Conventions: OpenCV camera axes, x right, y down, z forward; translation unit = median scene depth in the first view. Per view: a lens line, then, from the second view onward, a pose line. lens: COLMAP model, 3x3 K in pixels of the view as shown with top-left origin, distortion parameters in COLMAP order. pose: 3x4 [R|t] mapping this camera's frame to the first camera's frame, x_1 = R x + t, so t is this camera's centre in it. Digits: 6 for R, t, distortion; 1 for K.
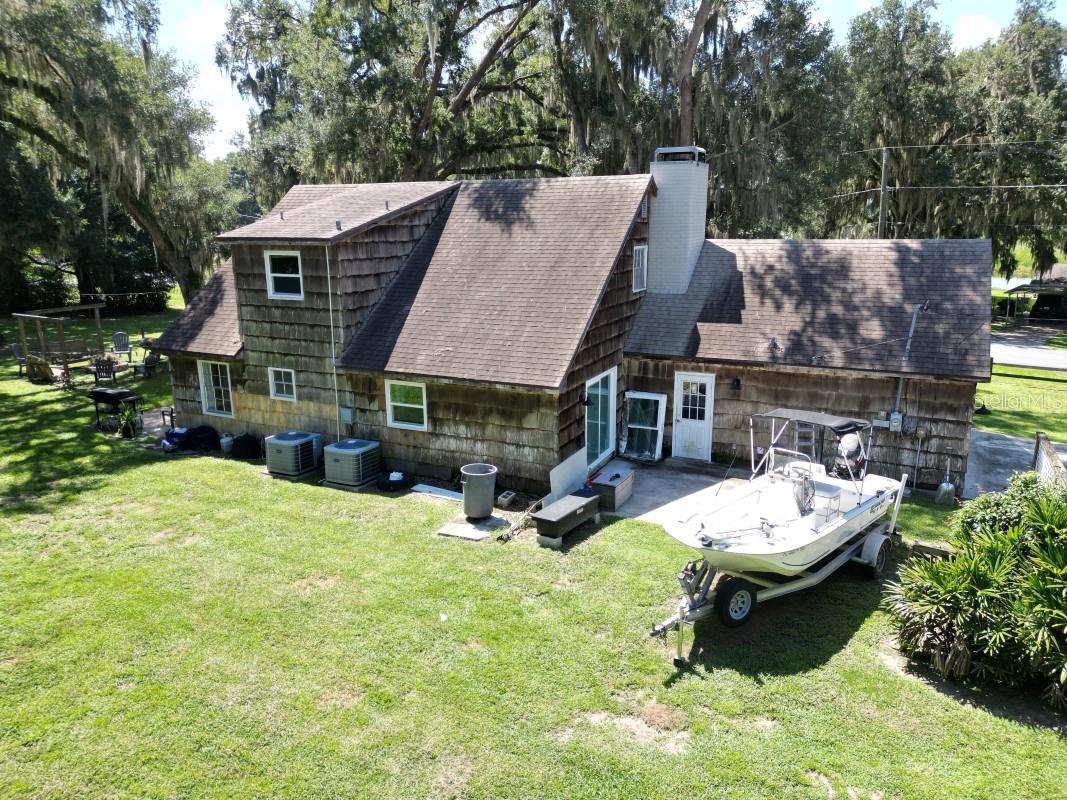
lens RADIAL K [[744.4, 0, 533.5], [0, 744.4, 399.5], [0, 0, 1]] dist [0.000337, -0.002385]
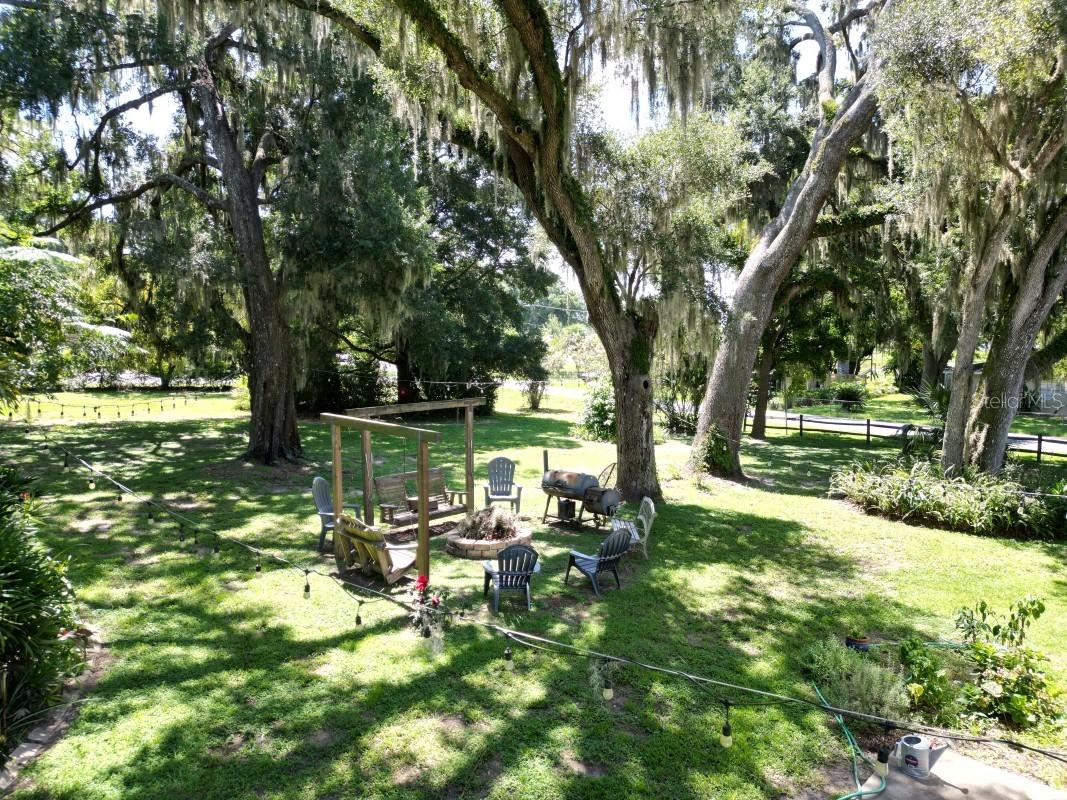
lens RADIAL K [[744.4, 0, 533.3], [0, 744.4, 401.5], [0, 0, 1]] dist [0.000337, -0.002385]
pose [[0.946785, 0.027325, -0.320706, -0.400223], [-0.073735, 0.988306, -0.133473, -0.065624], [0.313308, 0.150018, 0.937727, 0.567513]]
